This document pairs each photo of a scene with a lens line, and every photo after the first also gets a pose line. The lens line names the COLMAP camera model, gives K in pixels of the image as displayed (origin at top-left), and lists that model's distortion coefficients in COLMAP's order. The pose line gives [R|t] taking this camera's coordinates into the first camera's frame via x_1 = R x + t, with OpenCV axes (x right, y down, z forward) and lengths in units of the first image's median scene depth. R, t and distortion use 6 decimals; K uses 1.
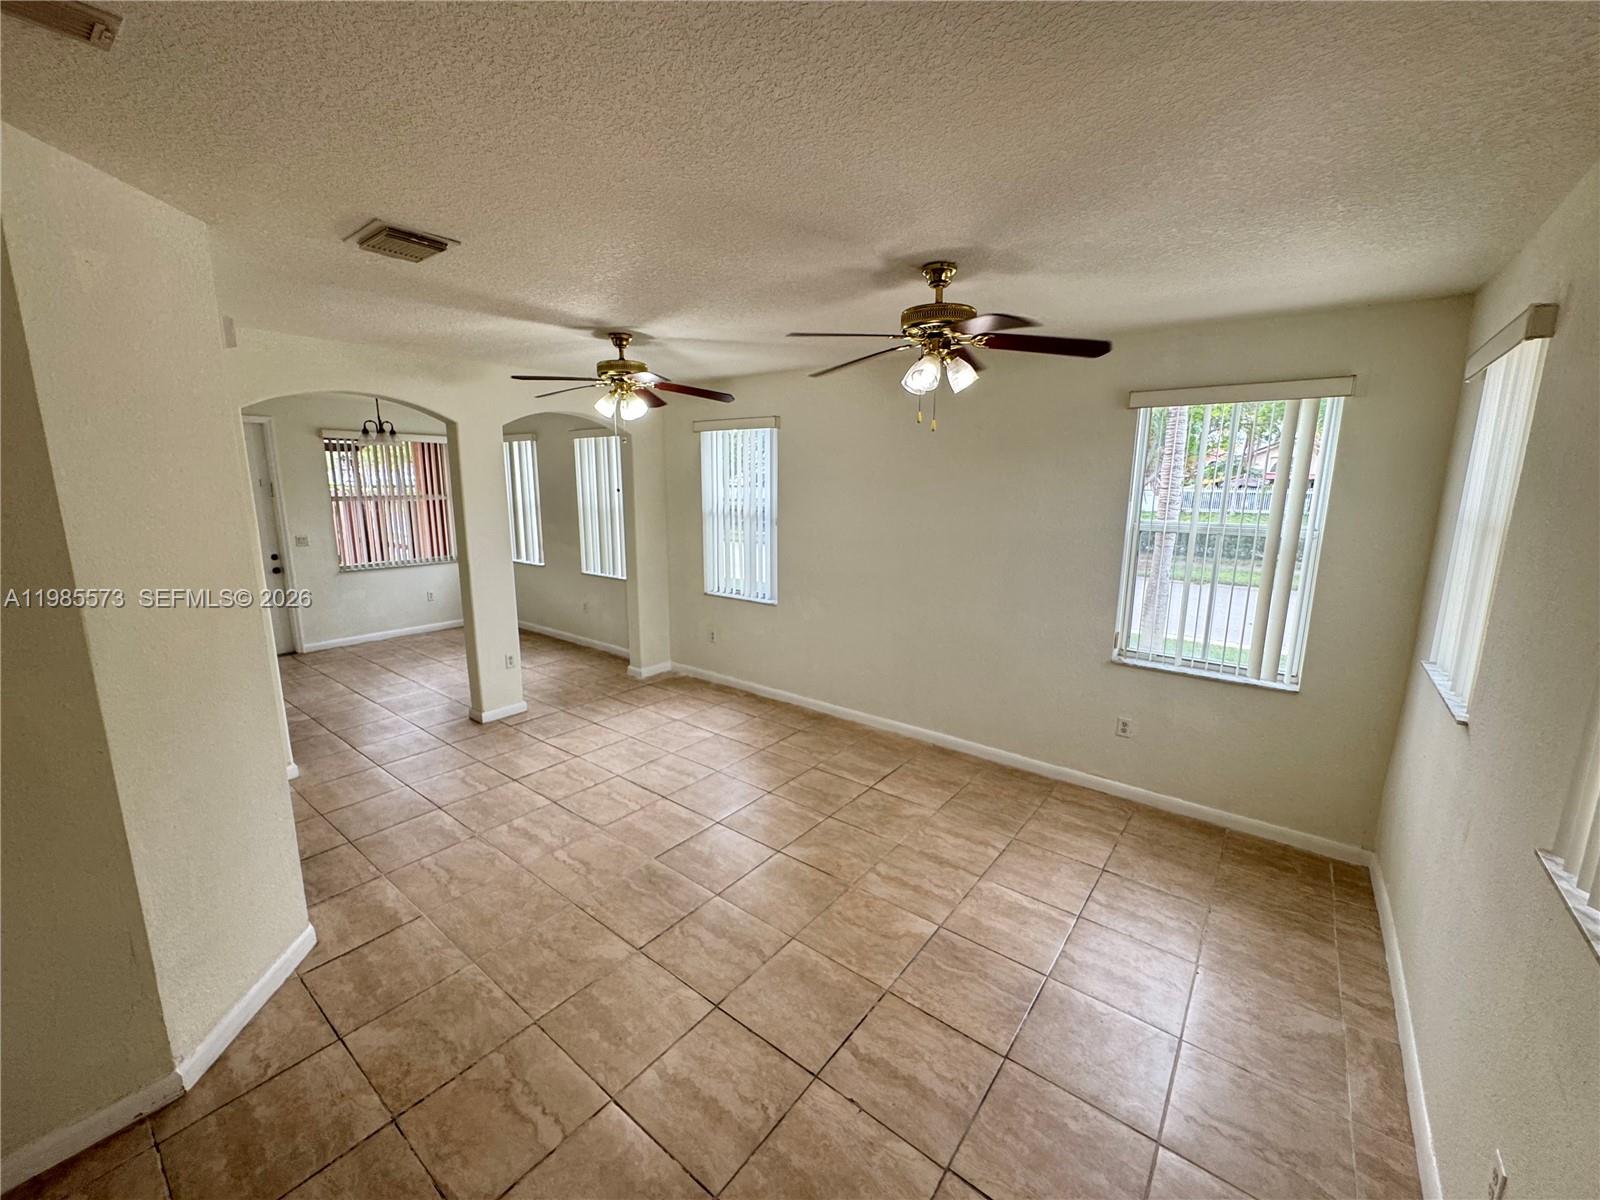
lens RADIAL K [[640.2, 0, 802.6], [0, 640.2, 596.3], [0, 0, 1]] dist [-0.000792, 0.000125]
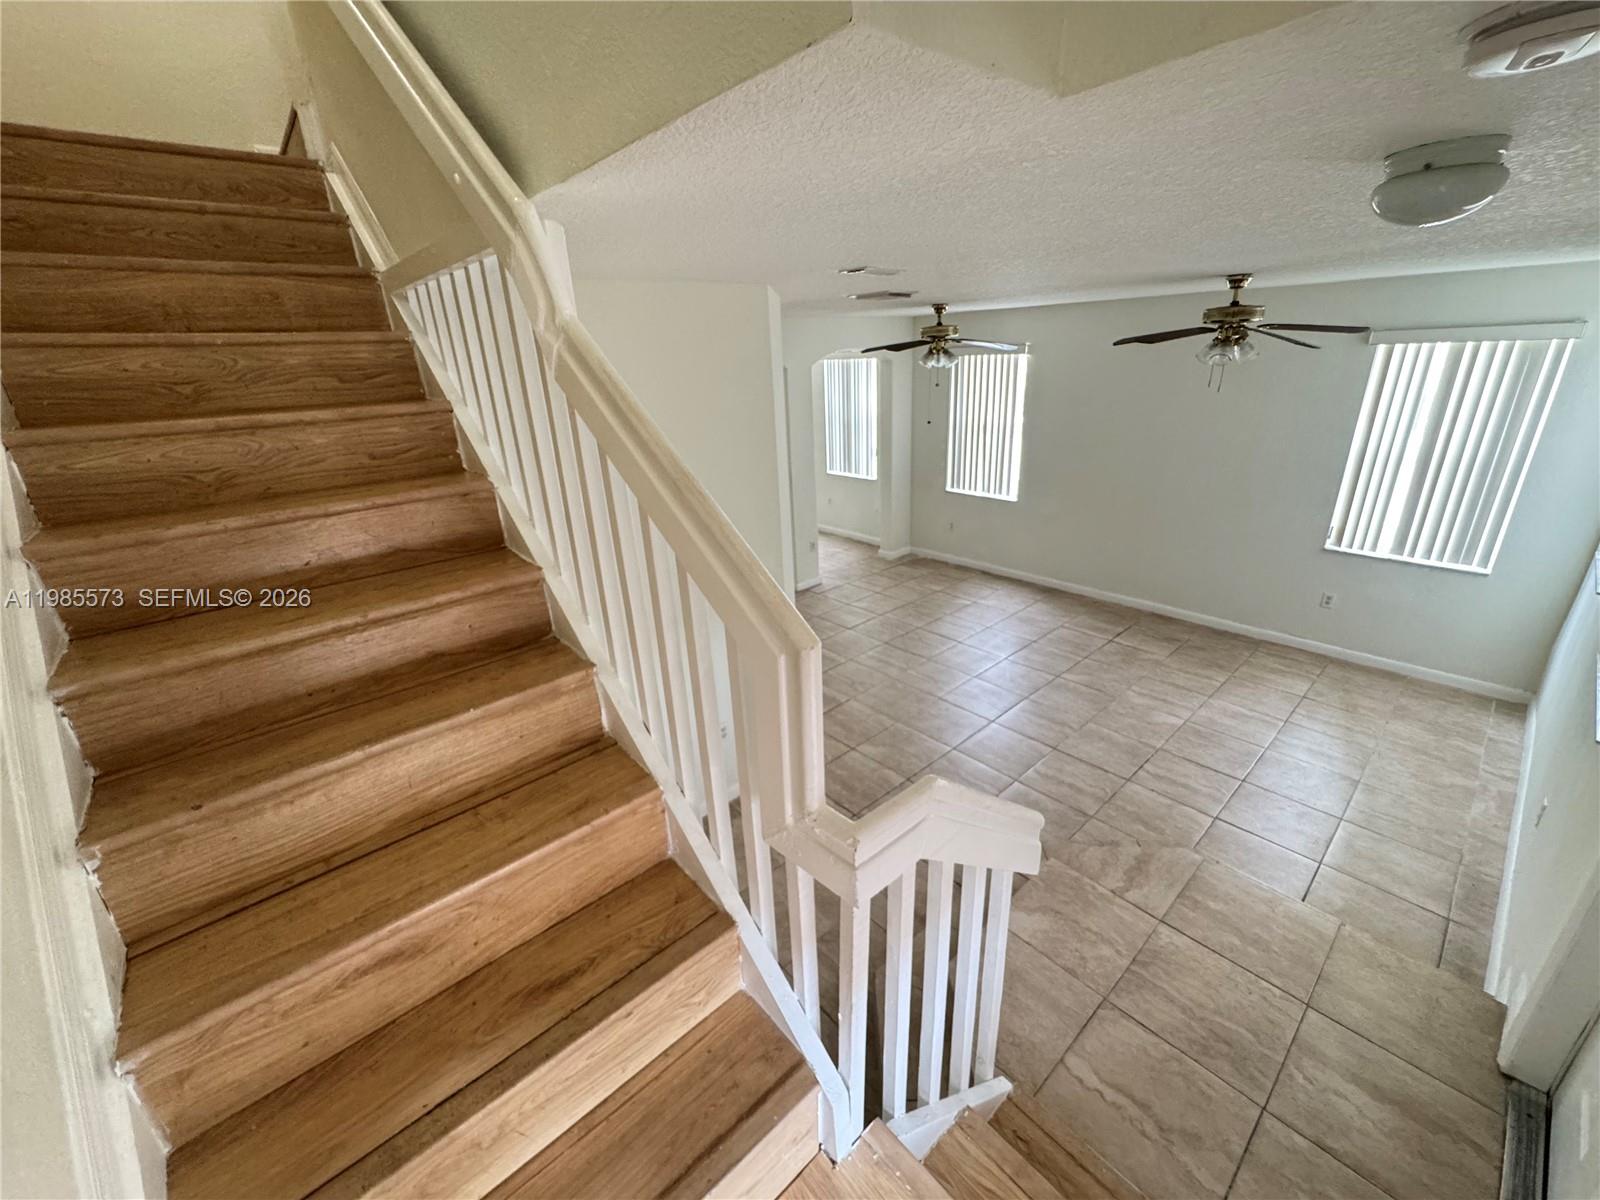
lens RADIAL K [[640.2, 0, 802.6], [0, 640.2, 596.3], [0, 0, 1]] dist [-0.000792, 0.000125]
pose [[0.982207, 0.017509, -0.186982, -0.316699], [0.017581, 0.982699, 0.184373, -0.064019], [0.186975, -0.184380, 0.964906, -0.471337]]
